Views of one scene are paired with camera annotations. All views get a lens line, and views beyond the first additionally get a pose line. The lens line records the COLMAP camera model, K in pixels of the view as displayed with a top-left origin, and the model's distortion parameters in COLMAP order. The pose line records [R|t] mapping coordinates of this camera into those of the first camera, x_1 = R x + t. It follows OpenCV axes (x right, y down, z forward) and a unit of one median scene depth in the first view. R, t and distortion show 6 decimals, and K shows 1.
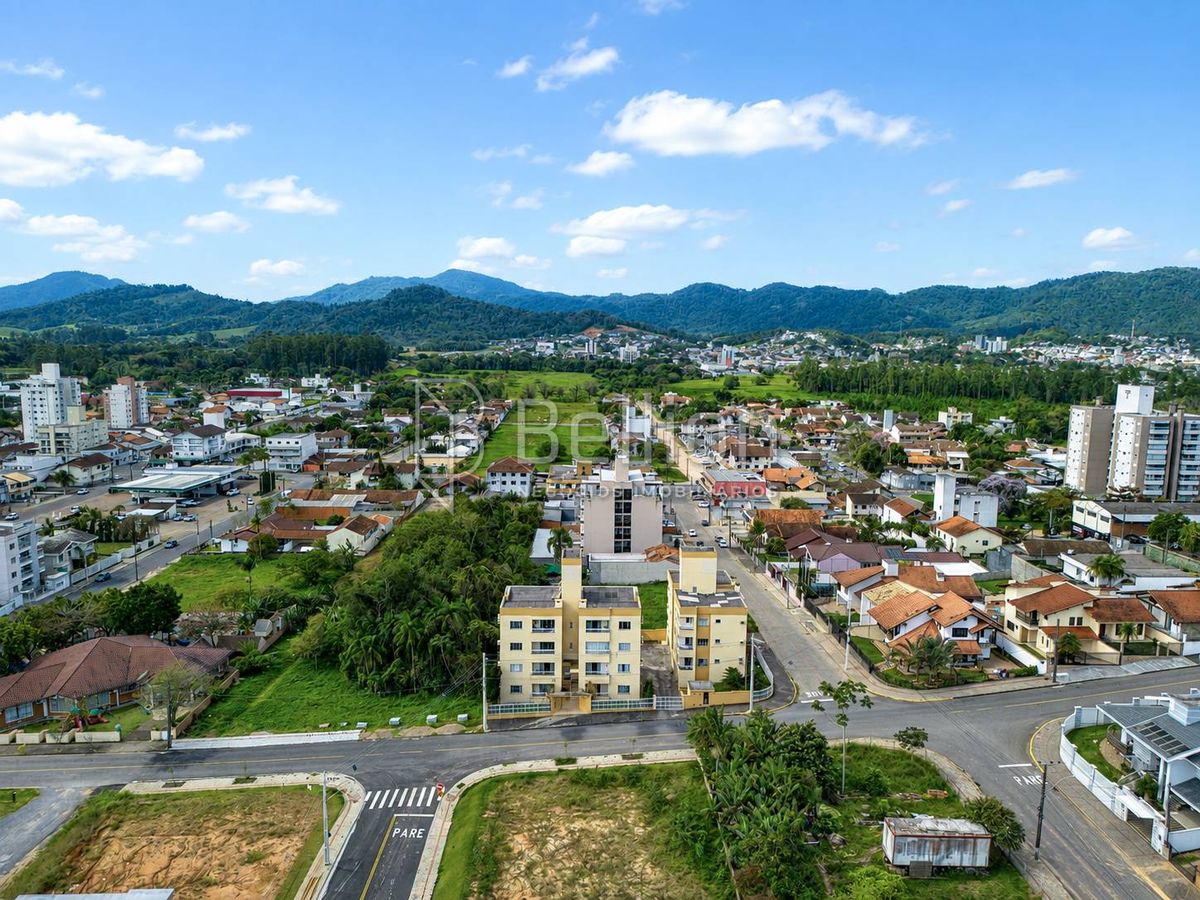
lens RADIAL K [[833.8, 0, 600.0], [0, 833.8, 450.0], [0, 0, 1]] dist [0.002500, -0.004761]
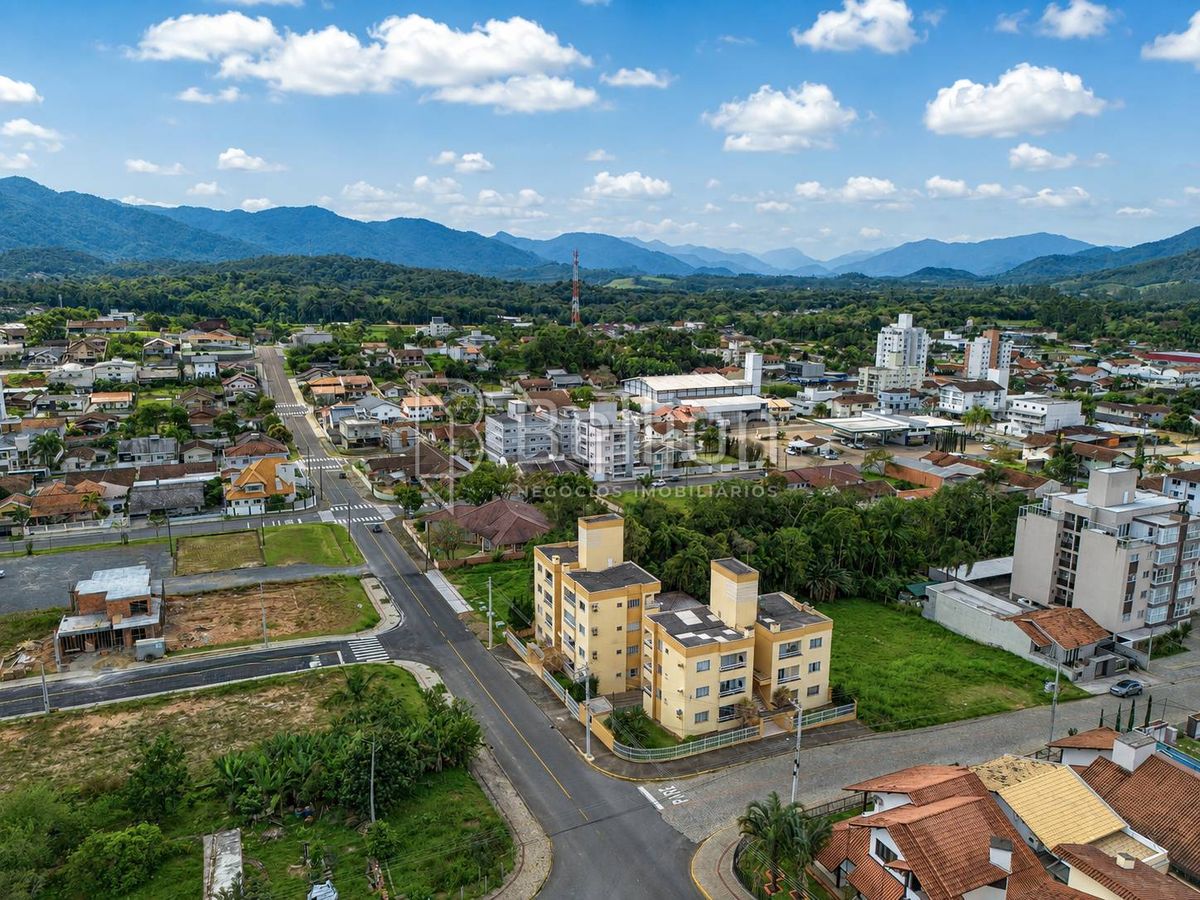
lens RADIAL K [[833.8, 0, 600.0], [0, 833.8, 450.0], [0, 0, 1]] dist [0.002500, -0.004761]
pose [[0.388283, 0.174492, -0.904869, 0.465582], [-0.131886, 0.982324, 0.132836, -0.038733], [0.912054, 0.067761, 0.404433, 0.386675]]
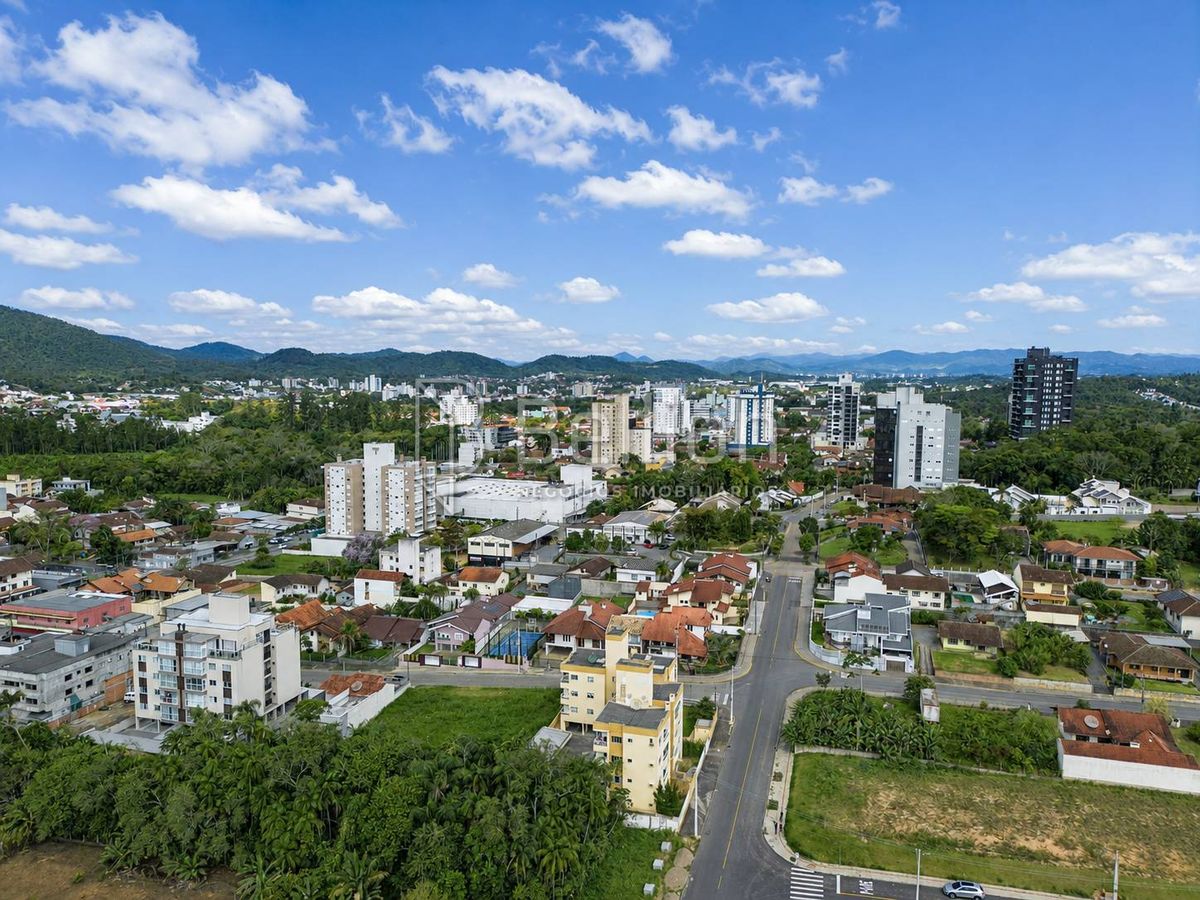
lens RADIAL K [[833.8, 0, 600.0], [0, 833.8, 450.0], [0, 0, 1]] dist [0.002500, -0.004761]
pose [[0.288018, -0.094975, 0.952904, -0.647866], [0.132342, 0.989469, 0.058618, -0.133785], [-0.948436, 0.109226, 0.297554, 0.420164]]
